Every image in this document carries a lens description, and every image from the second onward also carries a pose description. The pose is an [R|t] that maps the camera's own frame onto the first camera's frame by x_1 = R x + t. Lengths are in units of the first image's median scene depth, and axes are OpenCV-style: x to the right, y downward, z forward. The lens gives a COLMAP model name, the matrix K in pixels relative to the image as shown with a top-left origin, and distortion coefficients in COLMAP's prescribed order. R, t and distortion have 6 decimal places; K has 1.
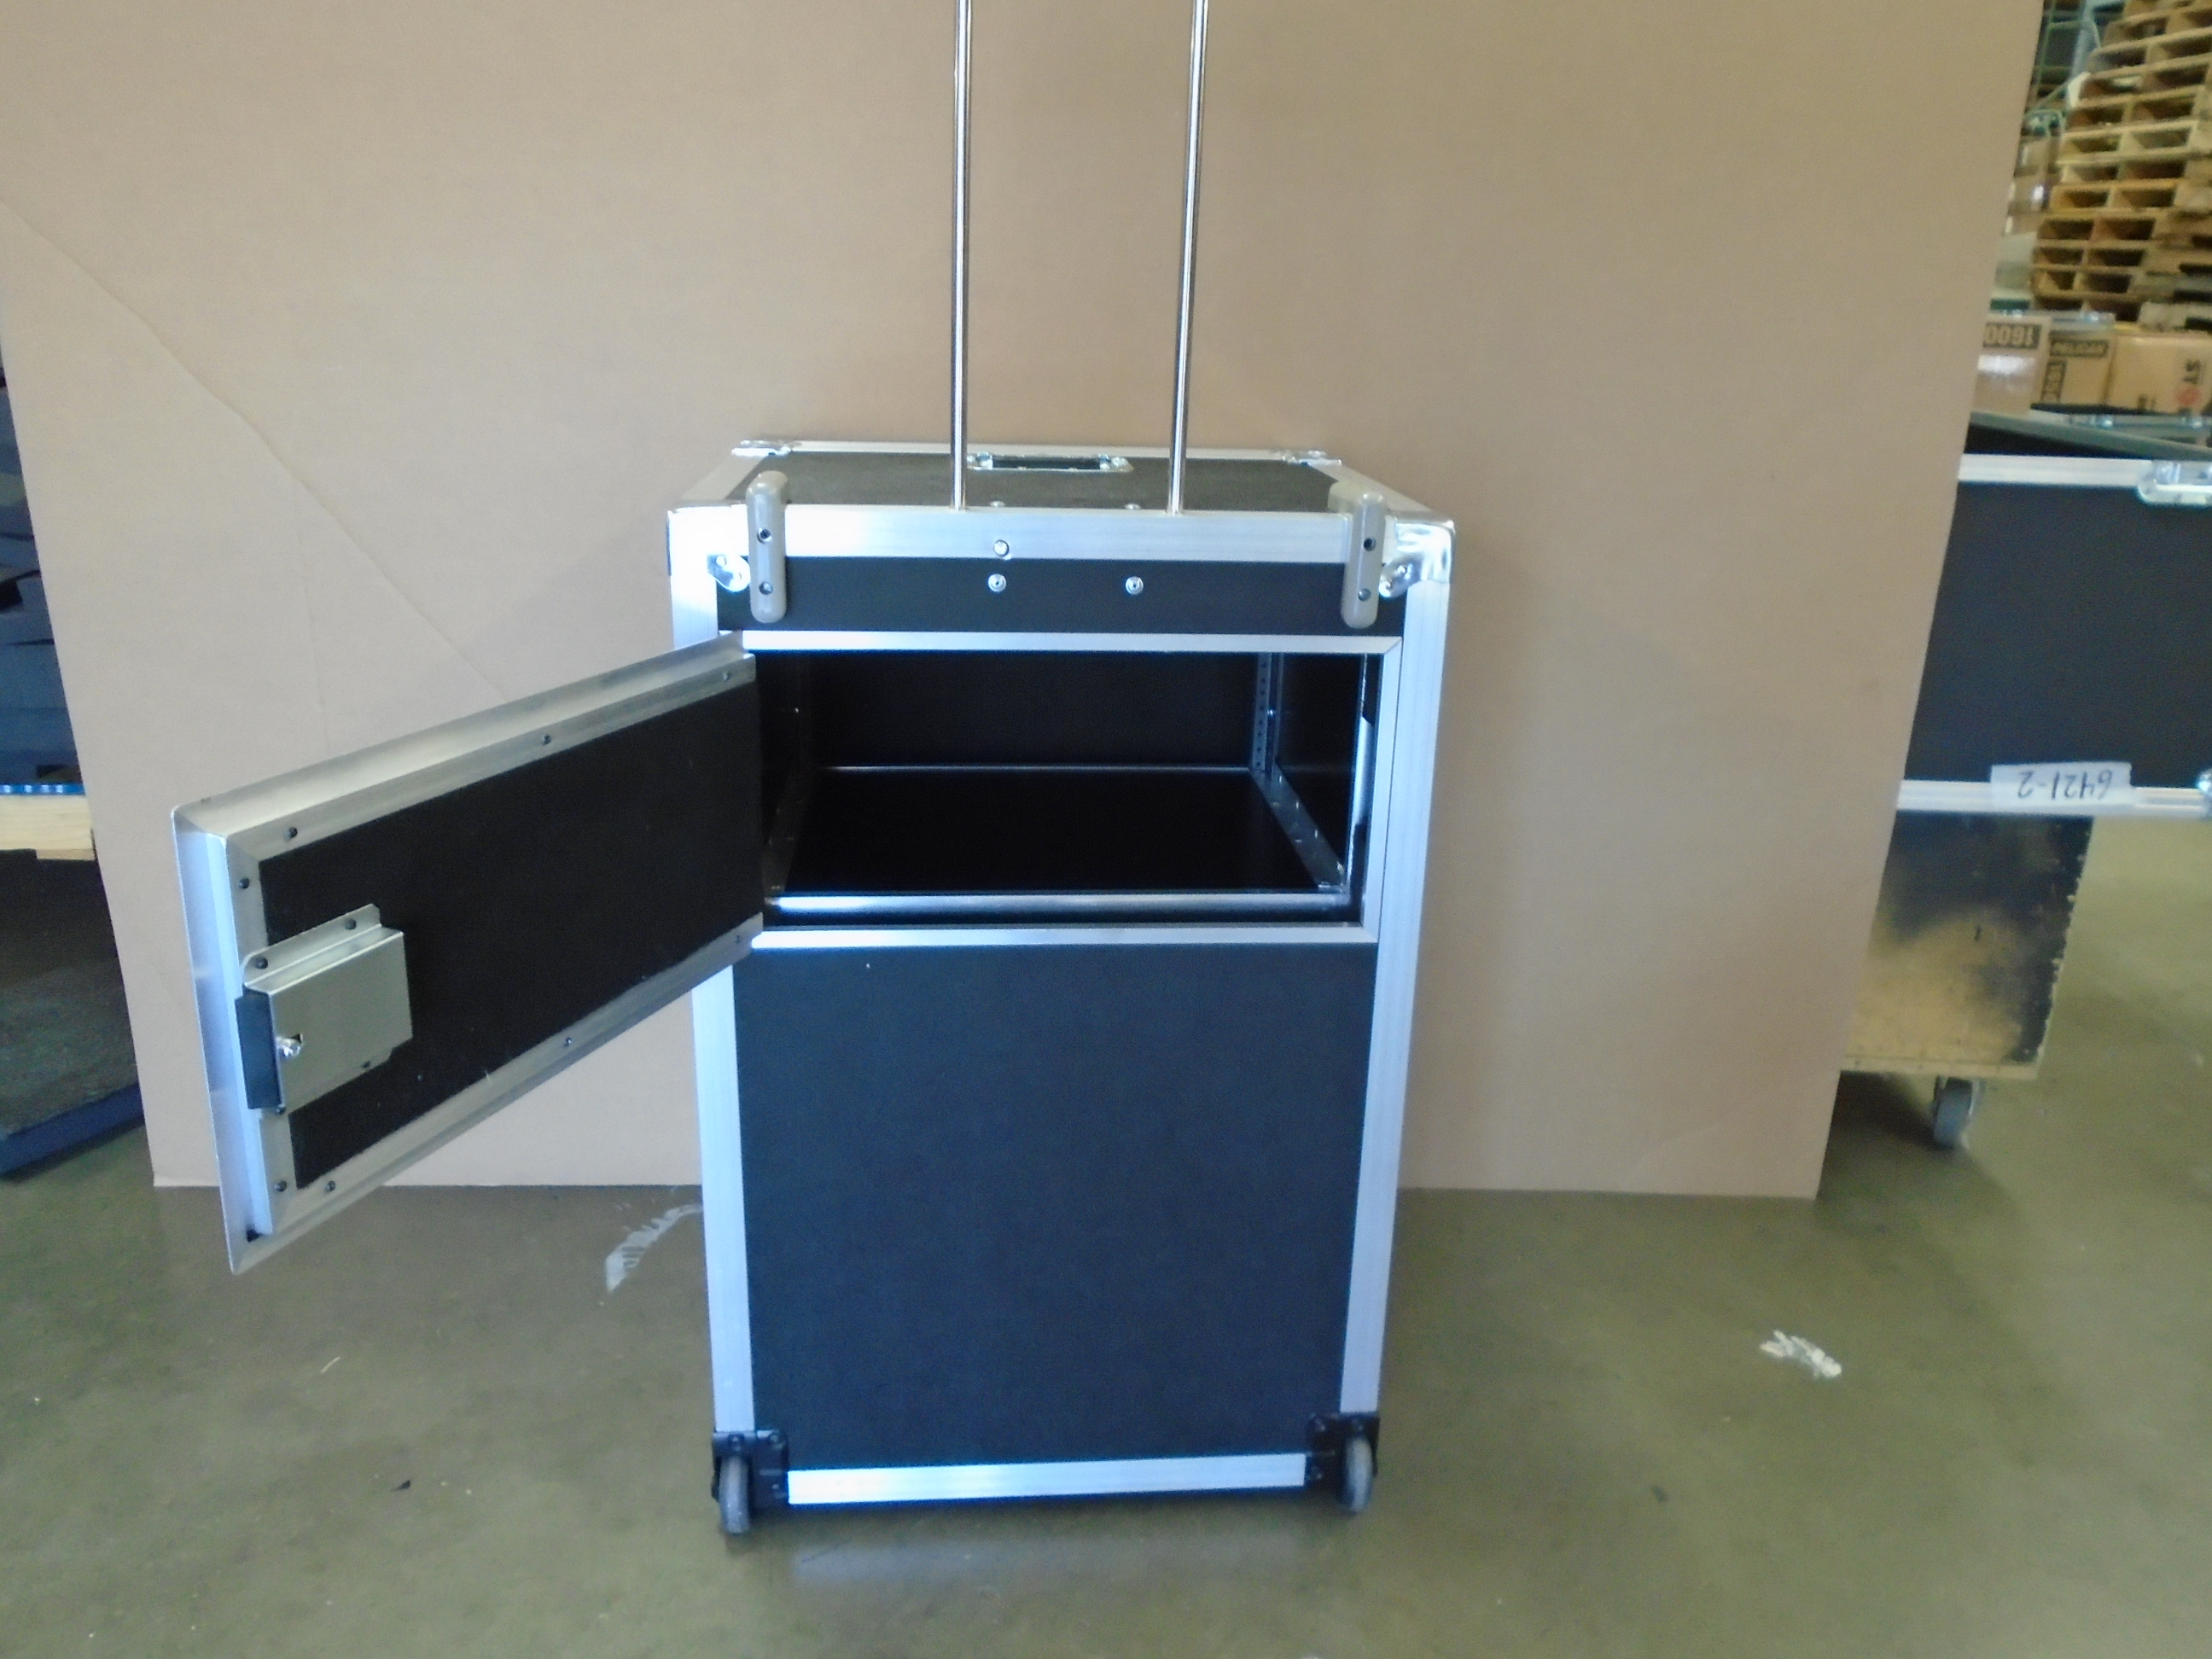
lens RADIAL K [[1719.9, 0, 1103.2], [0, 1719.9, 819.3], [0, 0, 1]] dist [-0.000789, -0.003171]
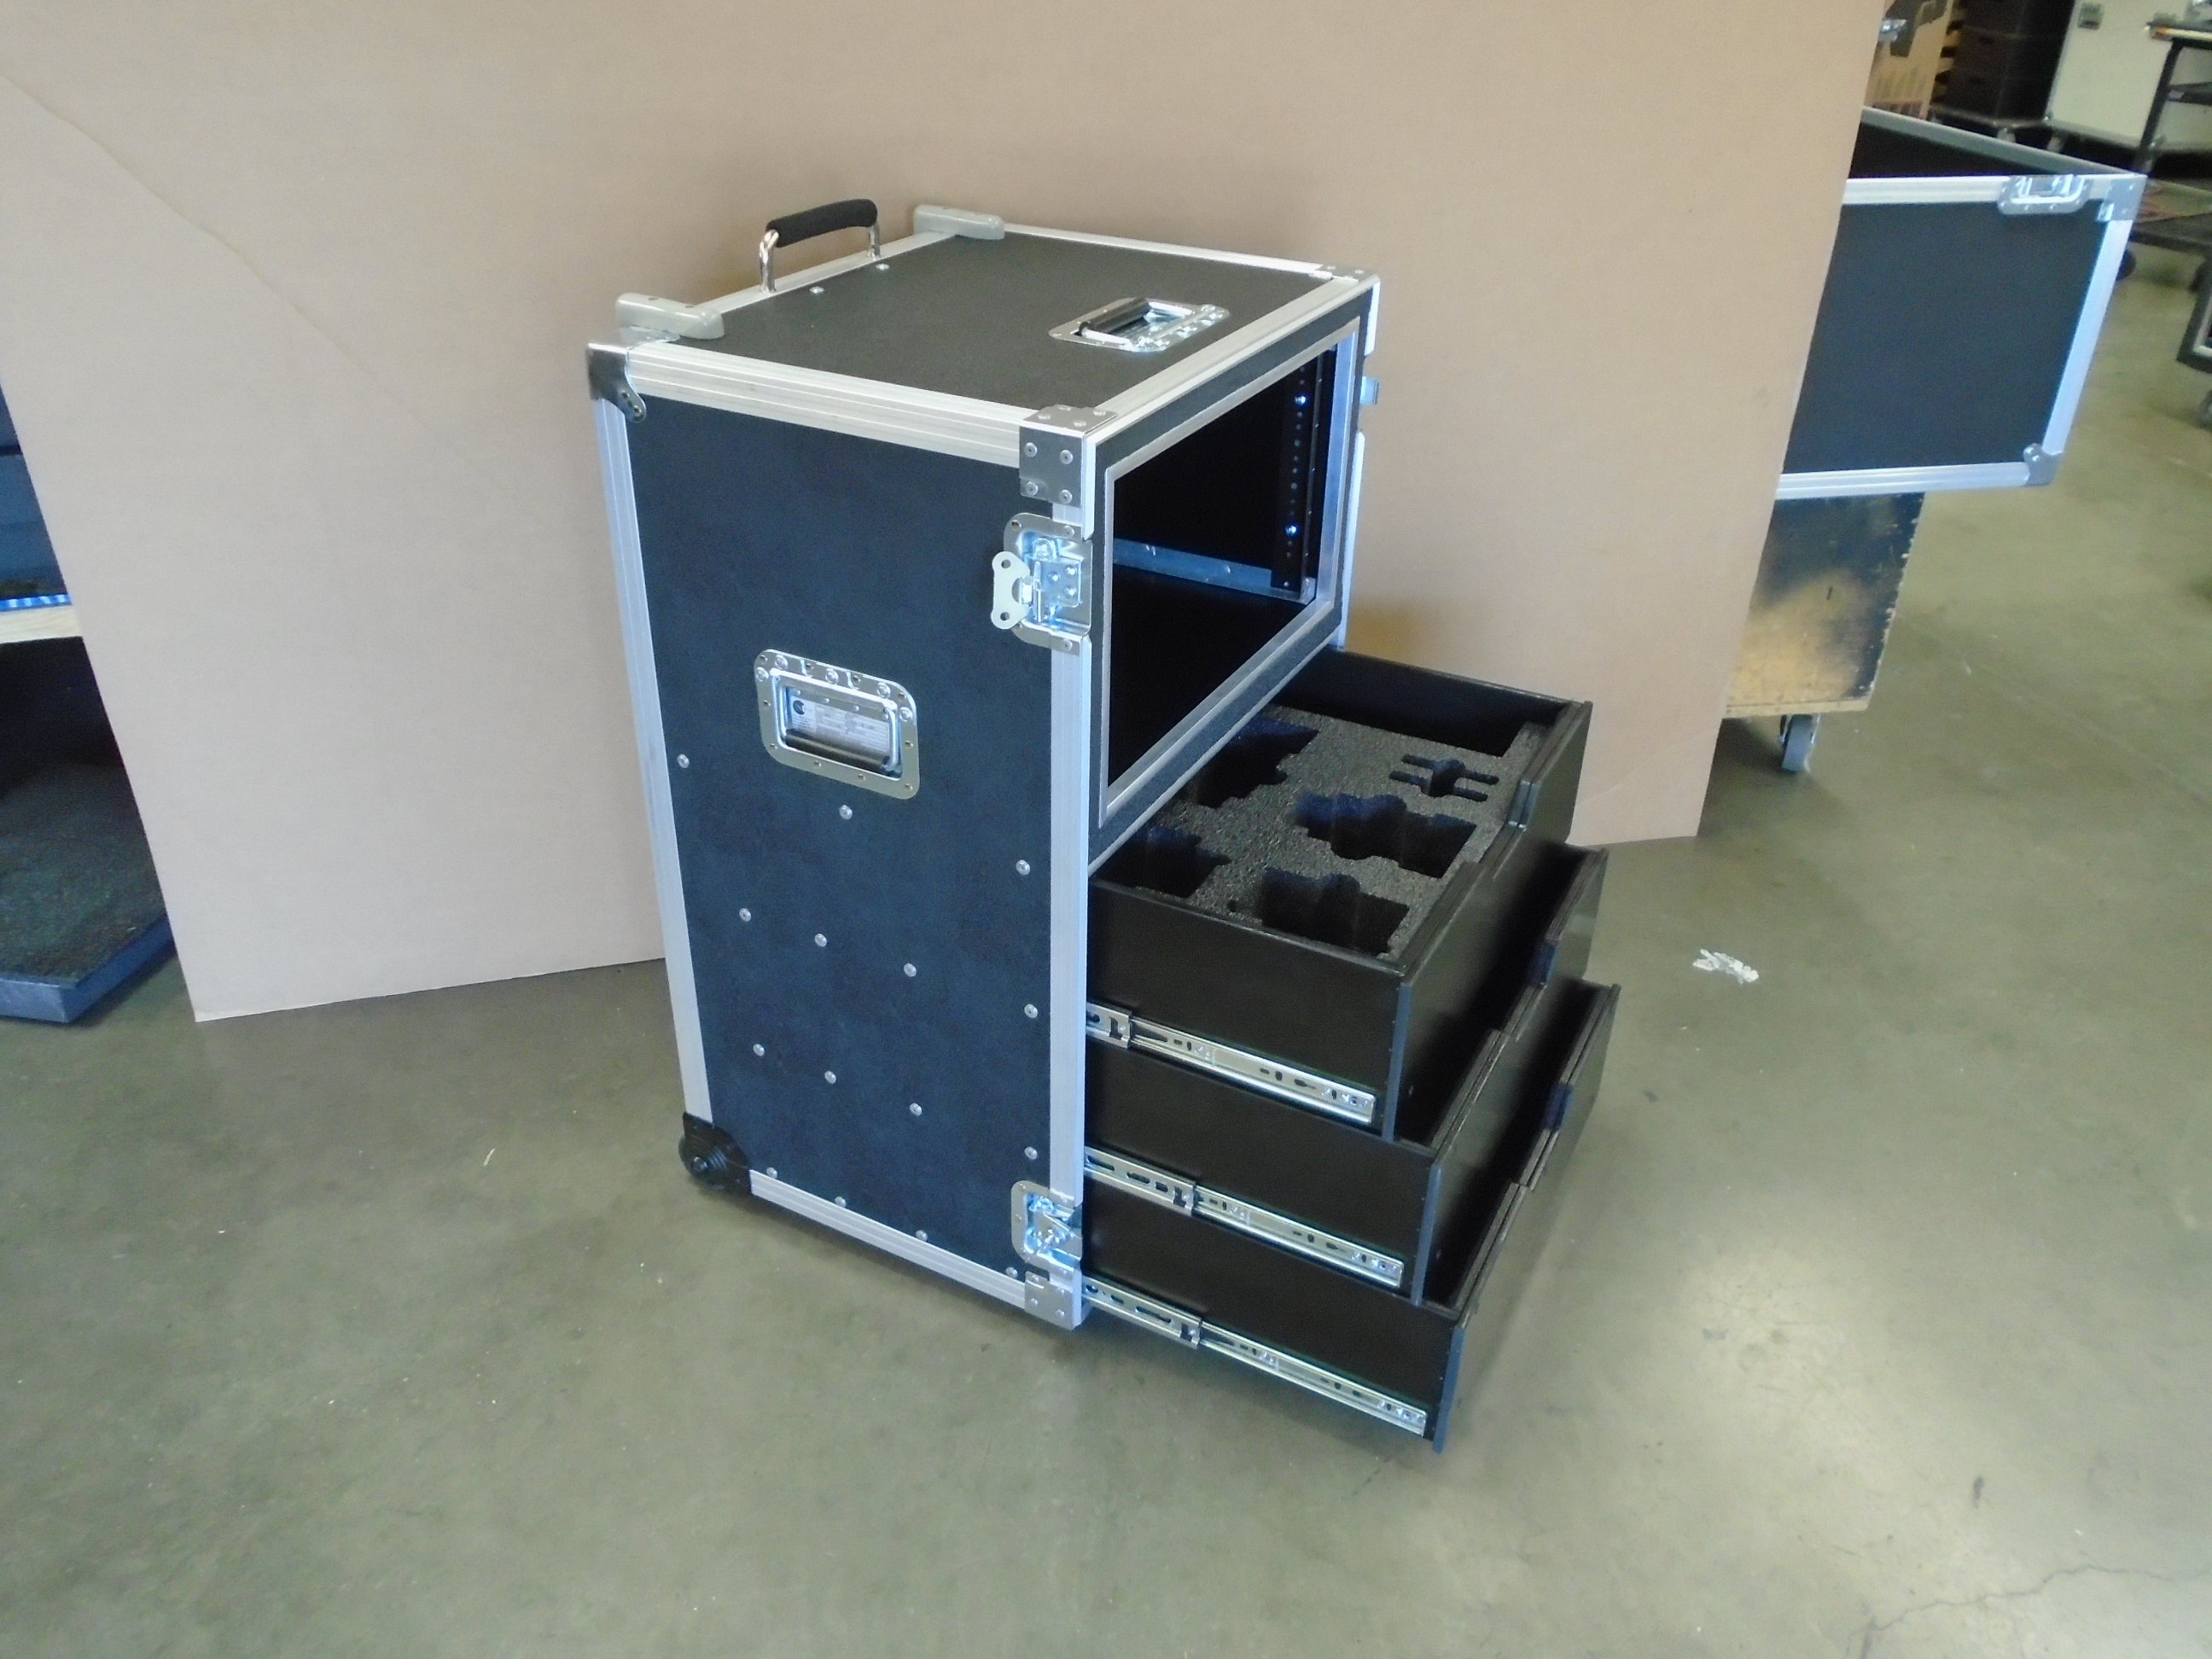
lens RADIAL K [[1719.9, 0, 1092.6], [0, 1719.9, 818.6], [0, 0, 1]] dist [-0.000789, -0.003171]
pose [[0.979305, -0.116580, 0.165440, -0.221431], [0.078108, 0.971810, 0.222451, -0.096320], [-0.186709, -0.204925, 0.960805, -0.067787]]
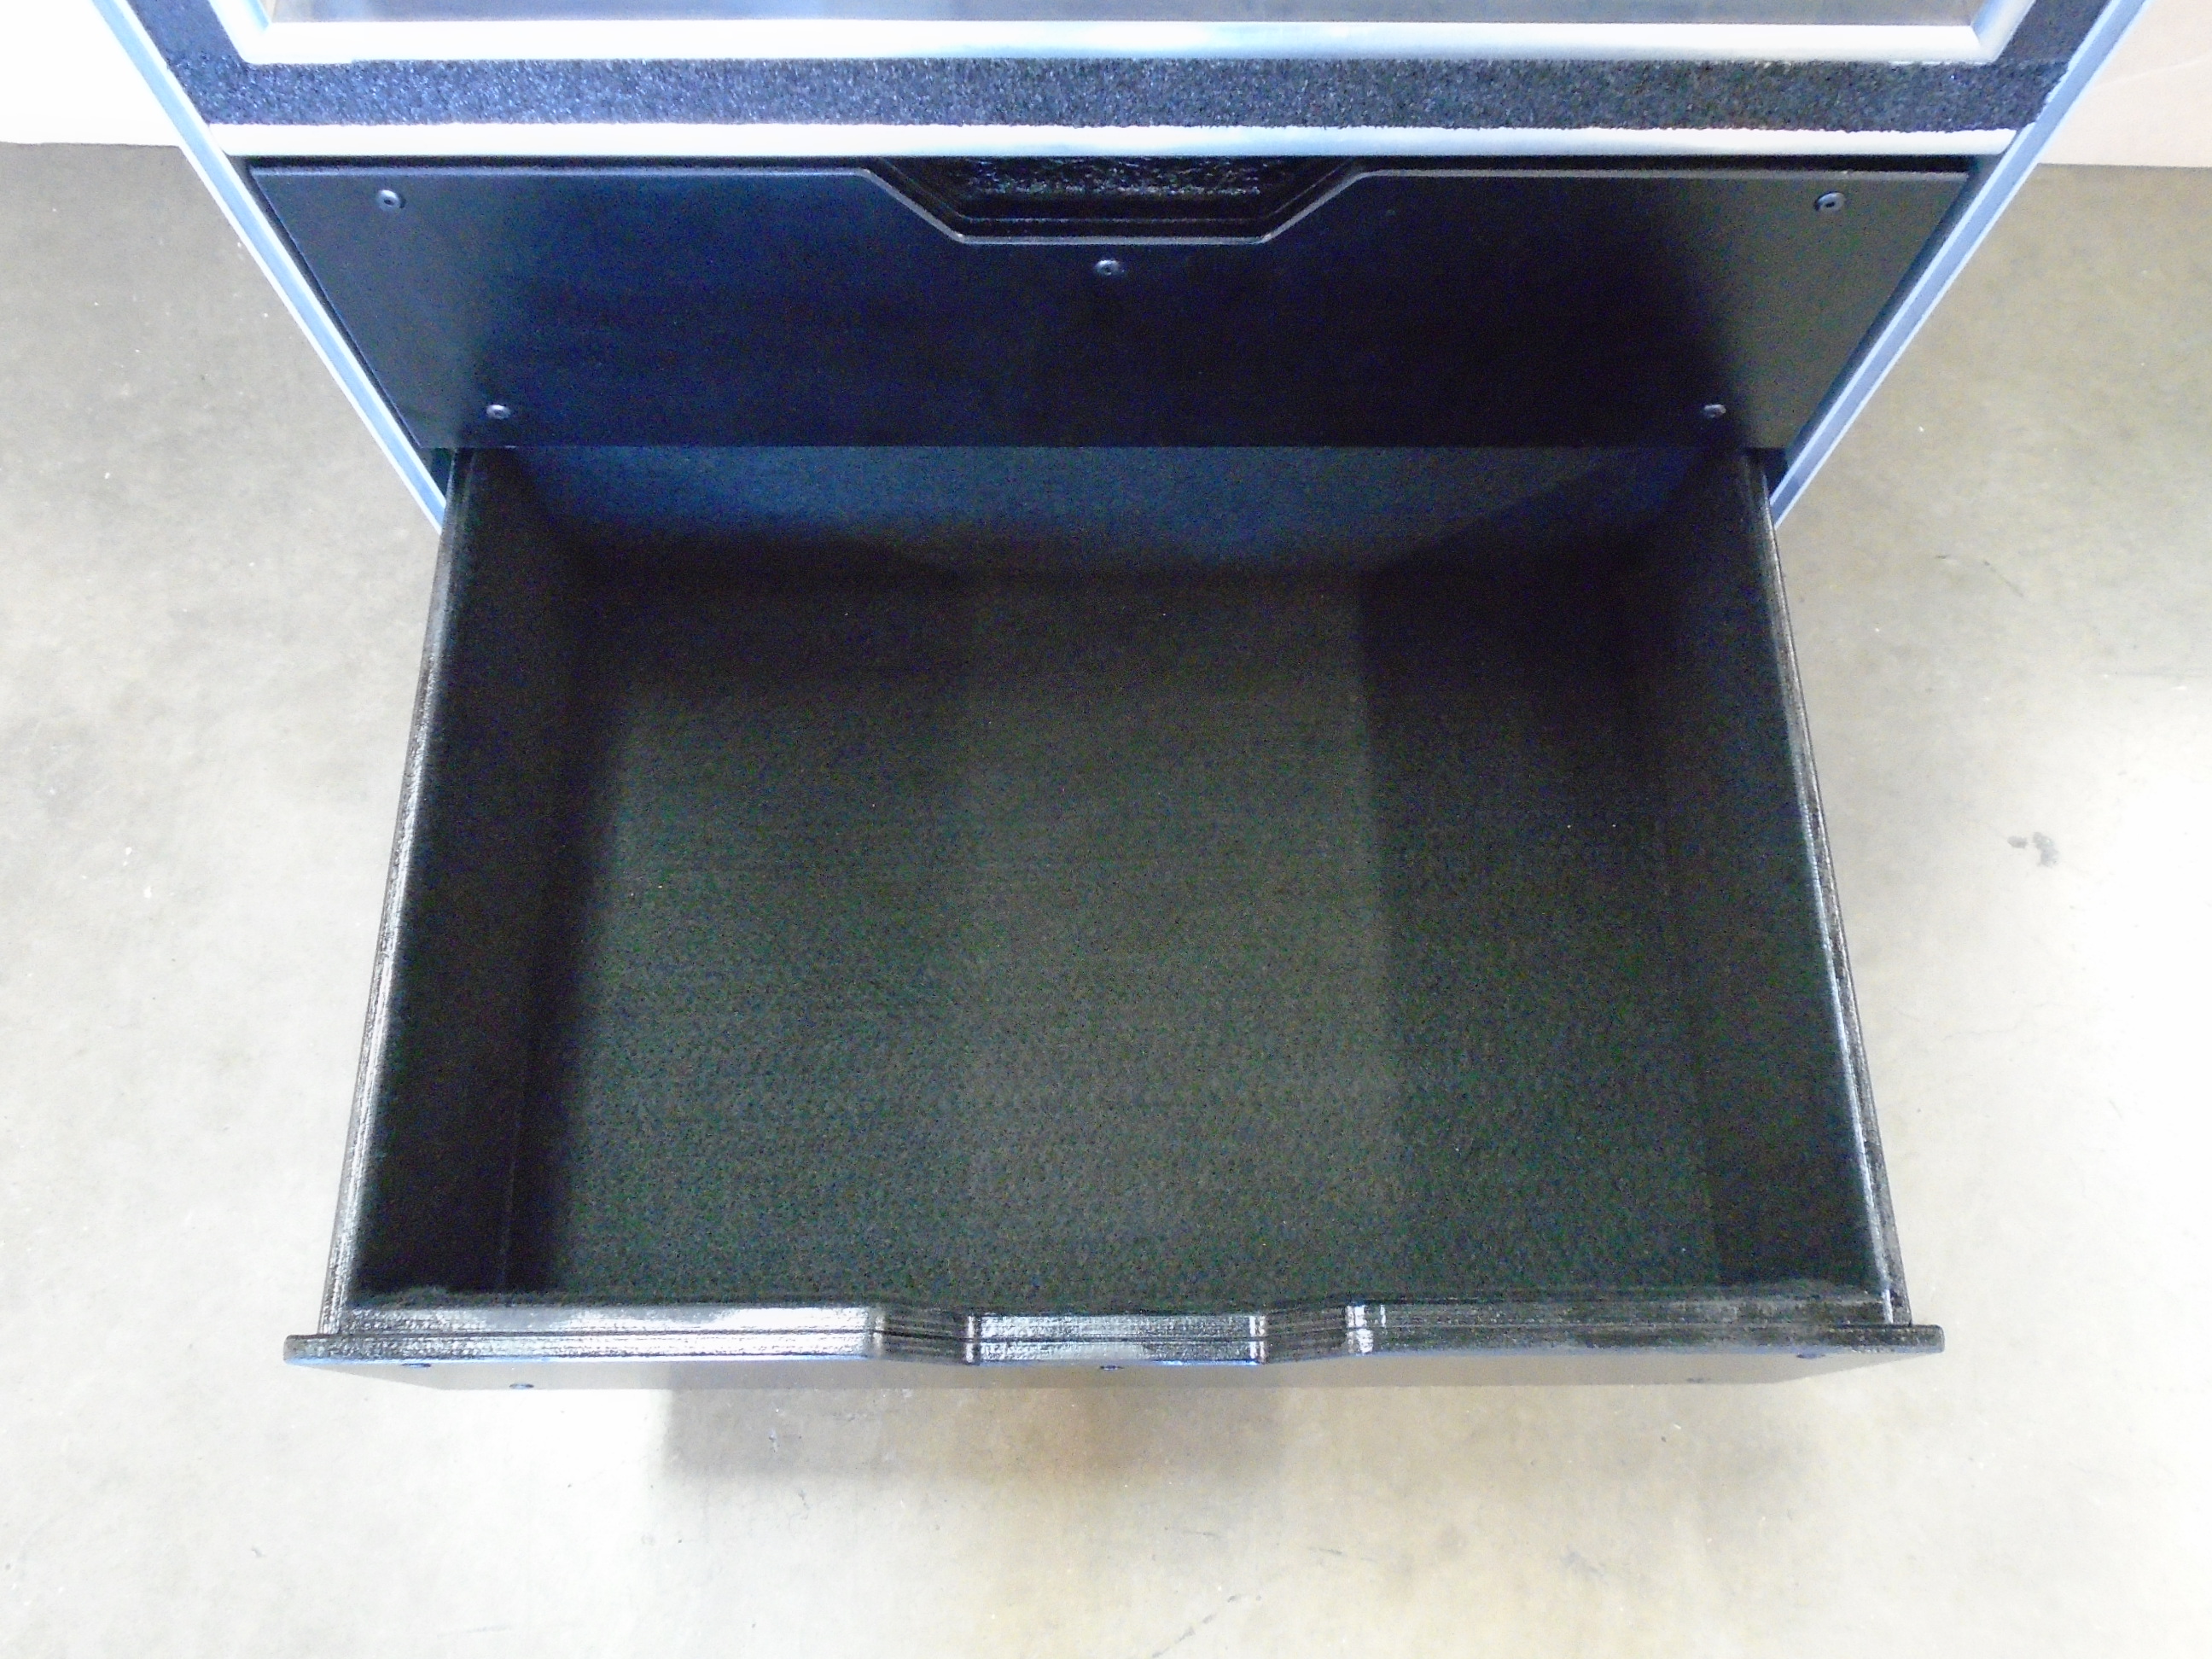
lens RADIAL K [[1719.9, 0, 1101.4], [0, 1719.9, 828.8], [0, 0, 1]] dist [-0.000789, -0.003171]
pose [[0.998697, 0.035999, -0.036166, -0.002356], [0.004172, 0.648761, 0.760981, -0.085877], [0.050857, -0.760141, 0.647765, 0.502321]]
